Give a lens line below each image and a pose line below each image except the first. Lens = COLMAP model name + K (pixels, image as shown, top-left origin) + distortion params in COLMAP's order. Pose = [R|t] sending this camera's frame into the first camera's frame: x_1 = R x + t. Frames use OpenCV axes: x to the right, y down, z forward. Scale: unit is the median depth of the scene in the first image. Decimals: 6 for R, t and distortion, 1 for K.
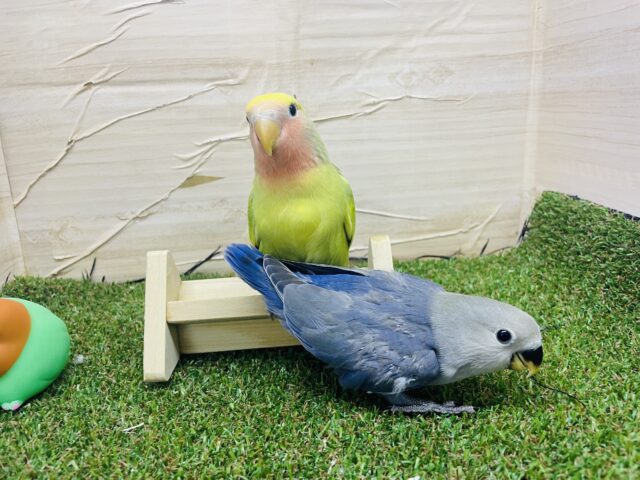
lens RADIAL K [[472.6, 0, 317.5], [0, 472.6, 231.9], [0, 0, 1]] dist [0.014455, -0.001015]
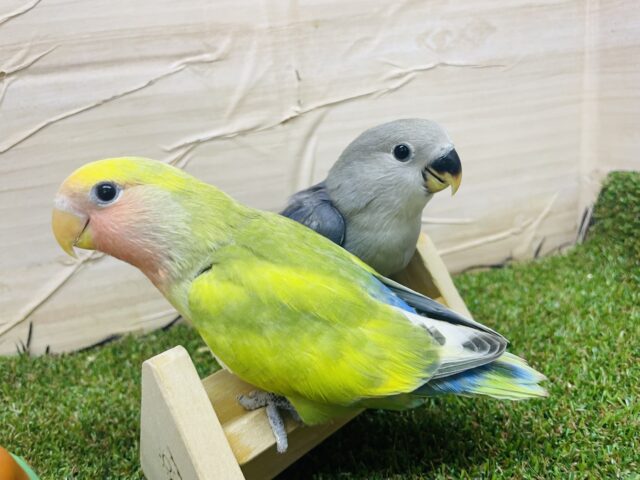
lens RADIAL K [[489.5, 0, 320.0], [0, 489.5, 240.0], [0, 0, 1]] dist [0.060518, -0.110788]
pose [[0.988819, -0.103954, 0.106917, -0.118071], [0.104601, 0.994514, -0.000452, -0.024263], [-0.106283, 0.011630, 0.994268, 0.237124]]
